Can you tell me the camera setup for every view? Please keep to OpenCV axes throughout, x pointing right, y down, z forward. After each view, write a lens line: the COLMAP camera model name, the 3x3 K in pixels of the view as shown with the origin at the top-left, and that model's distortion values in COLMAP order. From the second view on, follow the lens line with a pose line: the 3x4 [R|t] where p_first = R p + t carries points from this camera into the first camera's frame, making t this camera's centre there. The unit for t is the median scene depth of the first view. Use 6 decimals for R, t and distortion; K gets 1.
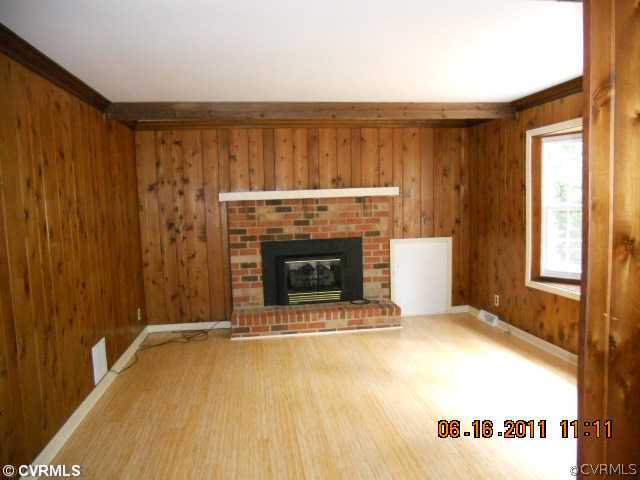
lens RADIAL K [[504.2, 0, 317.9], [0, 504.2, 243.7], [0, 0, 1]] dist [-0.001596, 0.000037]
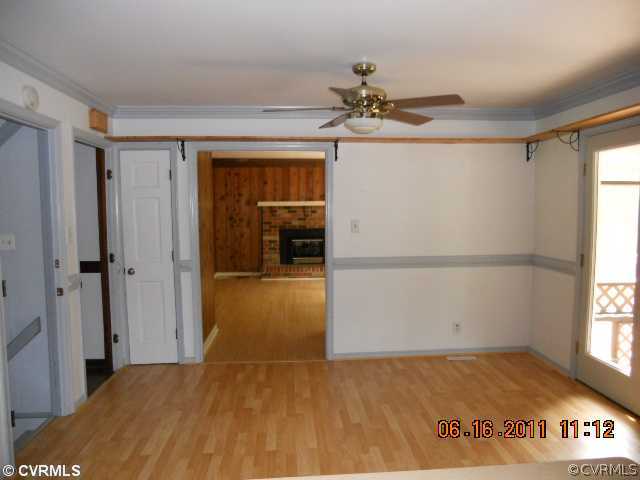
lens RADIAL K [[504.2, 0, 321.5], [0, 504.2, 238.9], [0, 0, 1]] dist [-0.001596, 0.000037]
pose [[0.996930, 0.034973, -0.070058, 0.168770], [-0.035276, 0.999373, -0.003099, 0.033080], [0.069905, 0.005561, 0.997538, -0.813233]]
